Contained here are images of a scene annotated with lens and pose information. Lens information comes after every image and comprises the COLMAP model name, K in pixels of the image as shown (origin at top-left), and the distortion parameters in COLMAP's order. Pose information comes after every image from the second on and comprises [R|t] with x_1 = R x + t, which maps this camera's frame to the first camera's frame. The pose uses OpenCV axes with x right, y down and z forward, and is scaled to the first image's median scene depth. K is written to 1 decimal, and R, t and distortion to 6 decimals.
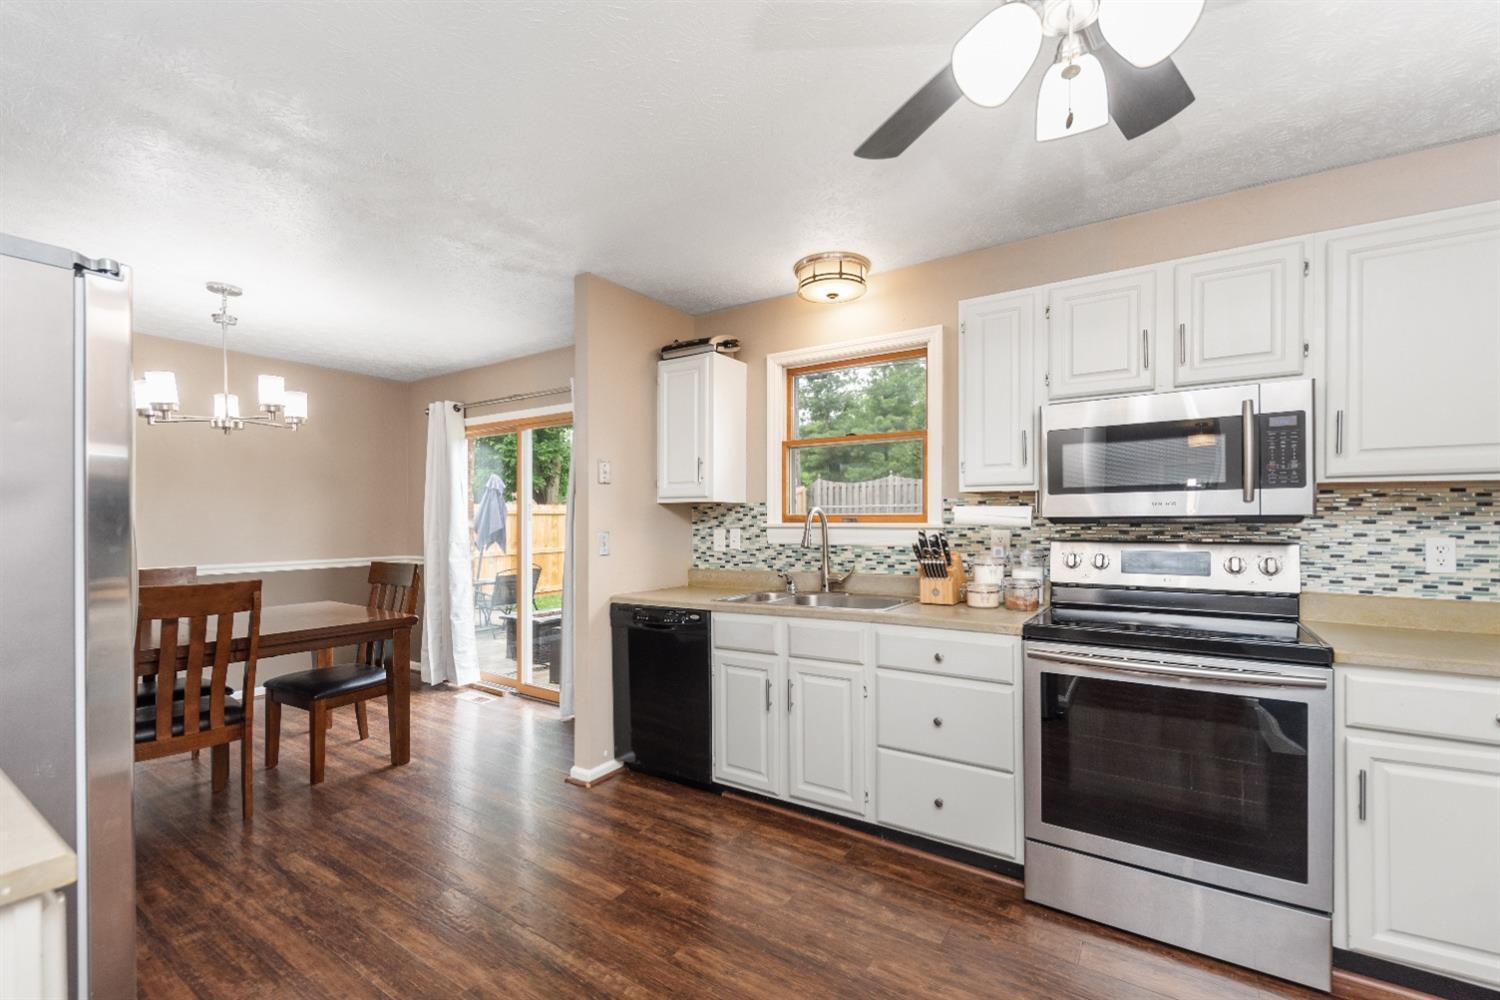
lens RADIAL K [[633.8, 0, 757.0], [0, 633.8, 523.8], [0, 0, 1]] dist [0.000237, -0.000271]
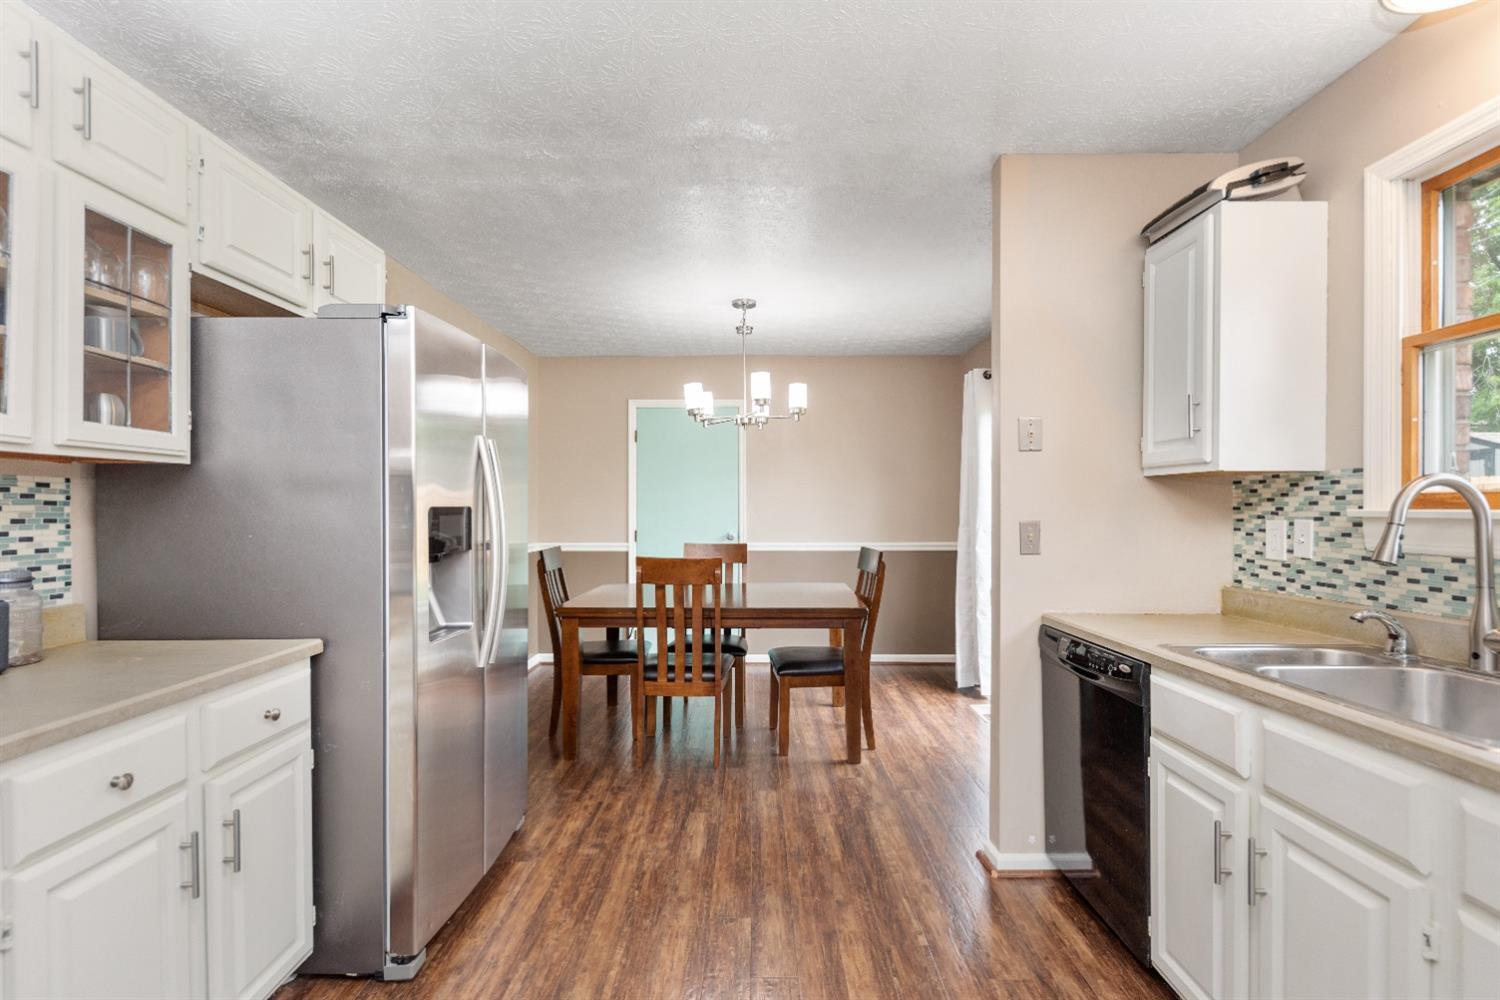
lens RADIAL K [[691.0, 0, 748.2], [0, 691.0, 513.2], [0, 0, 1]] dist [0.020920, -0.013682]
pose [[0.547468, 0.010003, -0.836767, 0.213102], [-0.003927, 0.999948, 0.009385, -0.001325], [0.836817, -0.001851, 0.547479, 0.305581]]
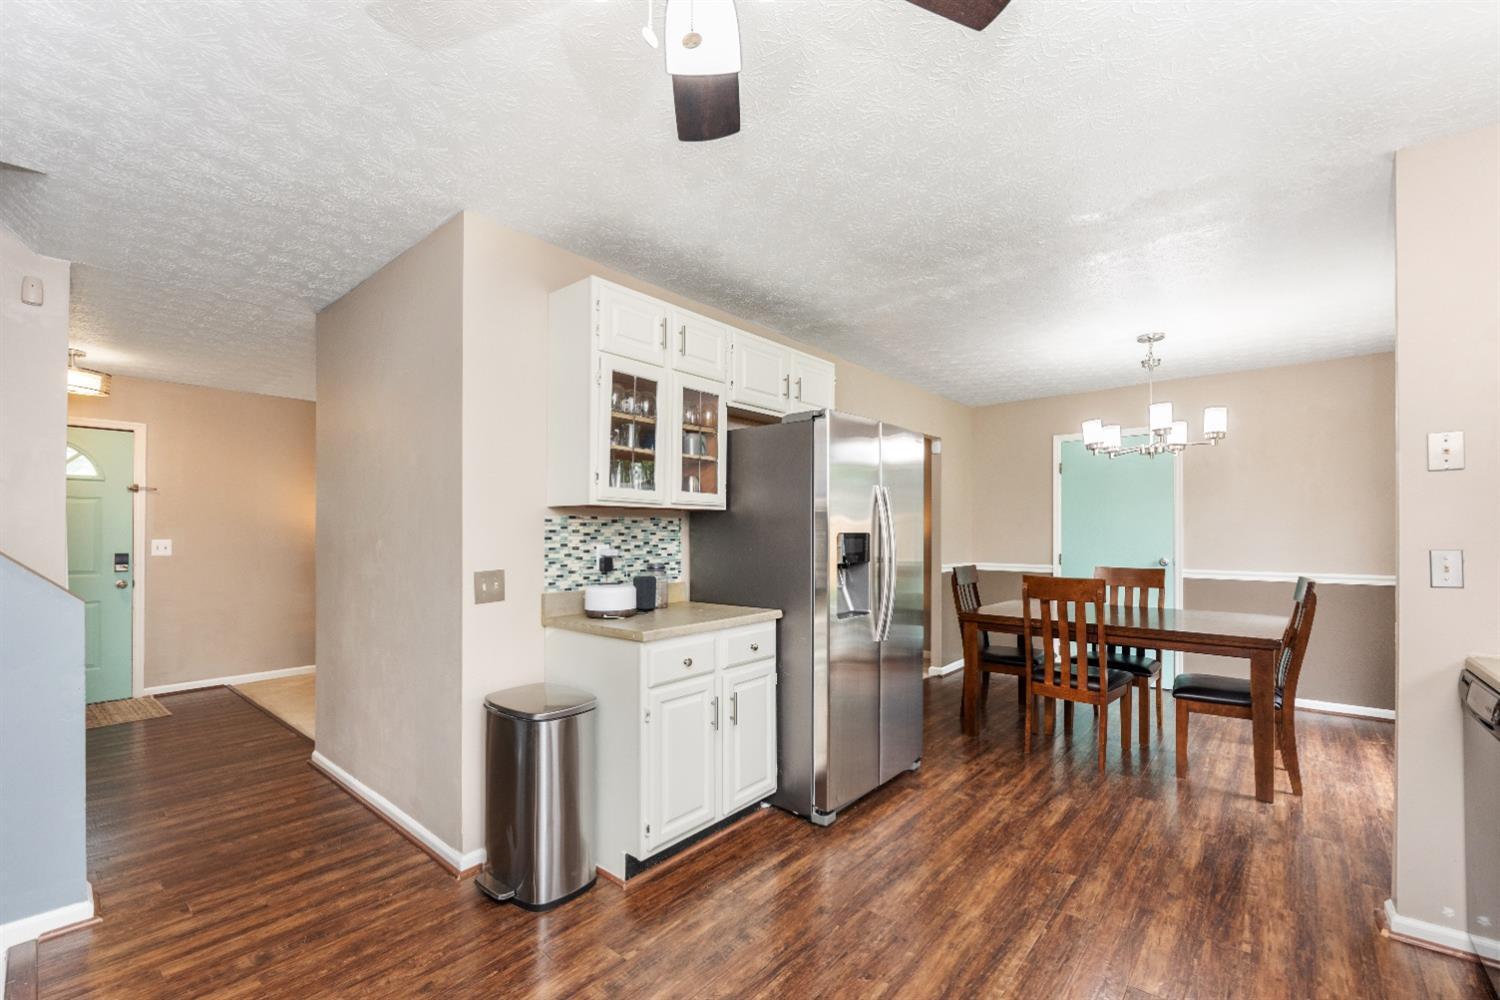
lens RADIAL K [[633.8, 0, 757.0], [0, 633.8, 523.8], [0, 0, 1]] dist [0.000237, -0.000271]
pose [[-0.111885, -0.010240, -0.993668, 0.422665], [-0.003233, 0.999945, -0.009941, -0.003876], [0.993716, 0.002101, -0.111912, 0.384501]]
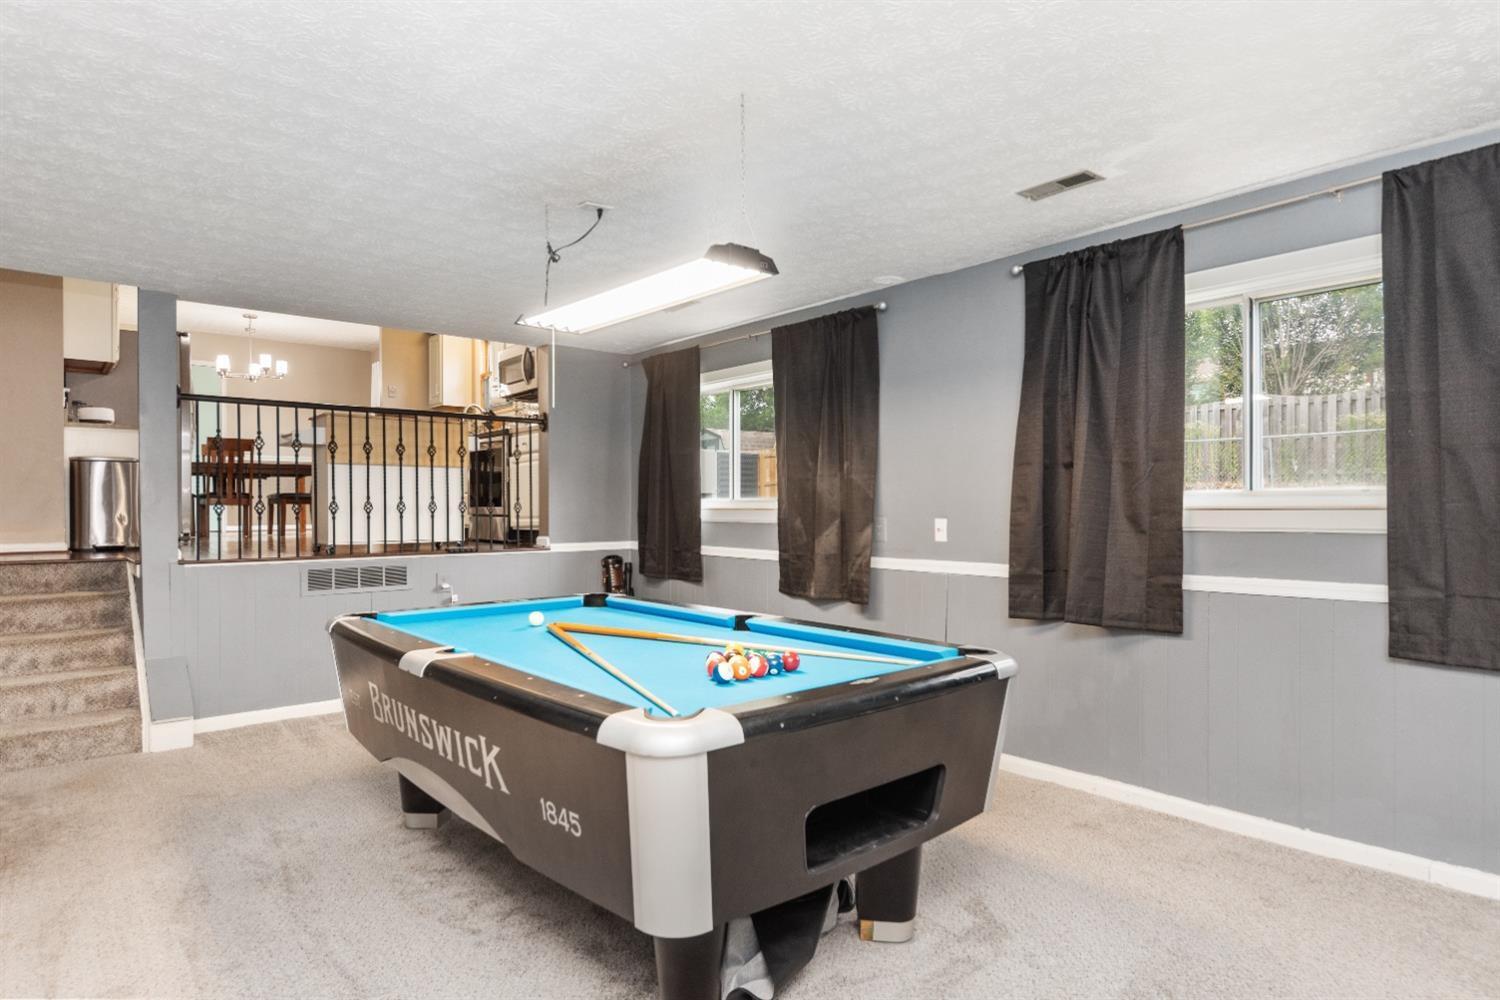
lens RADIAL K [[848.3, 0, 750.0], [0, 848.3, 500.0], [0, 0, 1]] dist [0.000116, -0.000009]
pose [[0.963253, 0.000152, -0.268595, 1.630598], [-0.000590, 0.999999, -0.001553, 0.270700], [0.268594, 0.001654, 0.963252, -1.381623]]
